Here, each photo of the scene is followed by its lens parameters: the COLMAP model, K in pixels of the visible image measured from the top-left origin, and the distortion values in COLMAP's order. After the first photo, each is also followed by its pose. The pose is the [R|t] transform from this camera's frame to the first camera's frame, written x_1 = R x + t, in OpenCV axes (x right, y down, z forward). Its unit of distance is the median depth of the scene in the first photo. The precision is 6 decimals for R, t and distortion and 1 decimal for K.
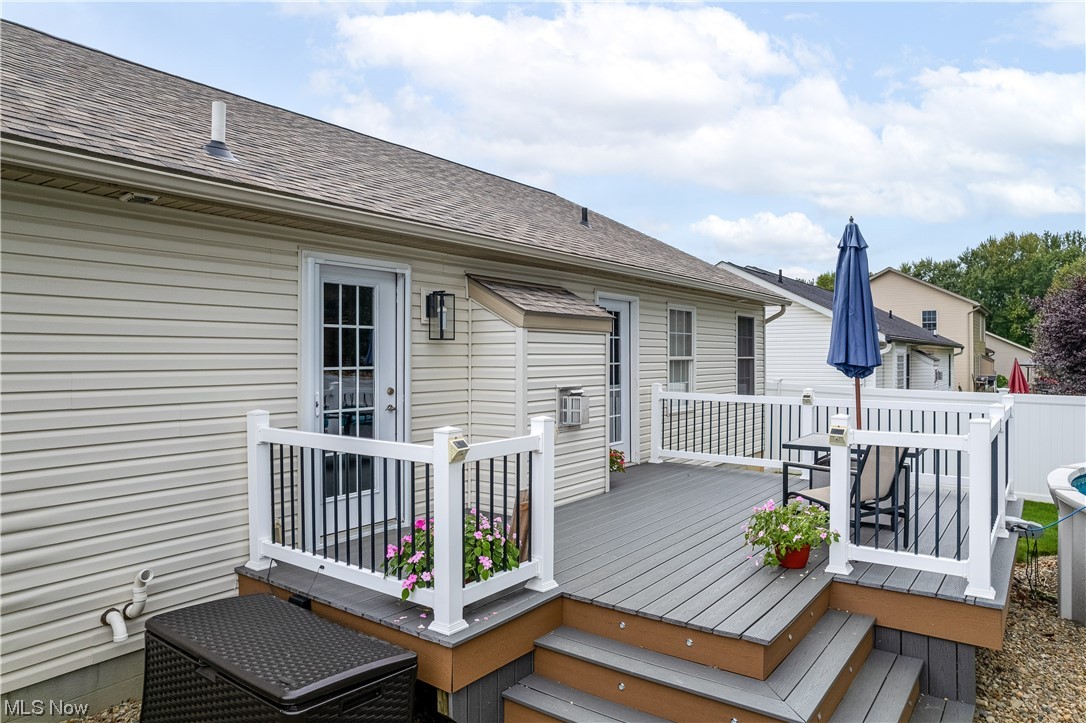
lens RADIAL K [[702.2, 0, 541.6], [0, 702.2, 362.8], [0, 0, 1]] dist [-0.026450, 0.003478]
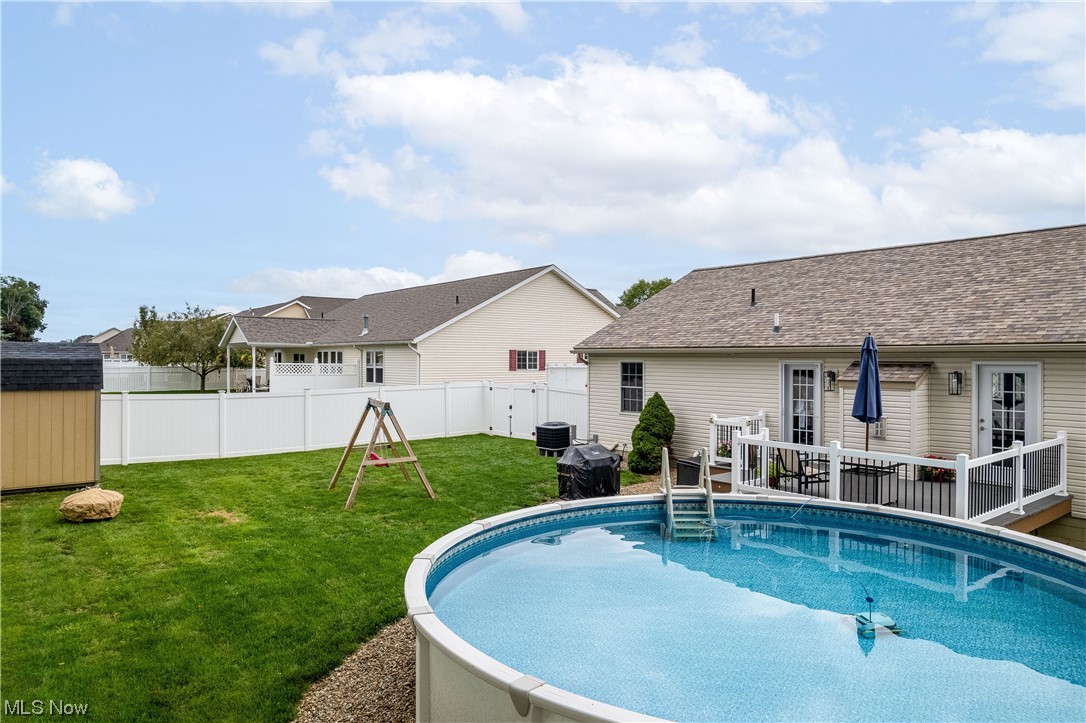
lens RADIAL K [[702.2, 0, 548.6], [0, 702.2, 357.4], [0, 0, 1]] dist [-0.026450, 0.003478]
pose [[-0.274589, 0.003209, -0.961556, 2.590091], [-0.009680, 0.999935, 0.006101, -0.162497], [0.961513, 0.010983, -0.274540, 0.768429]]
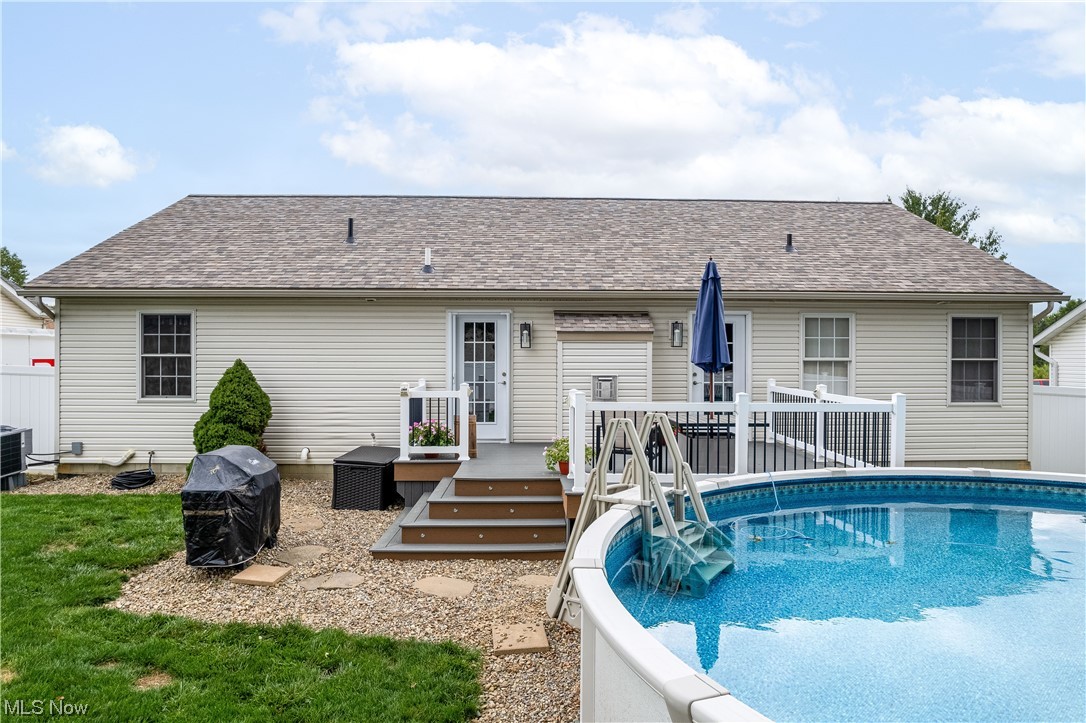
lens RADIAL K [[702.2, 0, 543.3], [0, 702.2, 361.9], [0, 0, 1]] dist [-0.026450, 0.003478]
pose [[0.596333, 0.010845, -0.802664, 1.489423], [-0.011178, 0.999924, 0.005206, -0.005602], [0.802659, 0.005868, 0.596409, -0.100012]]
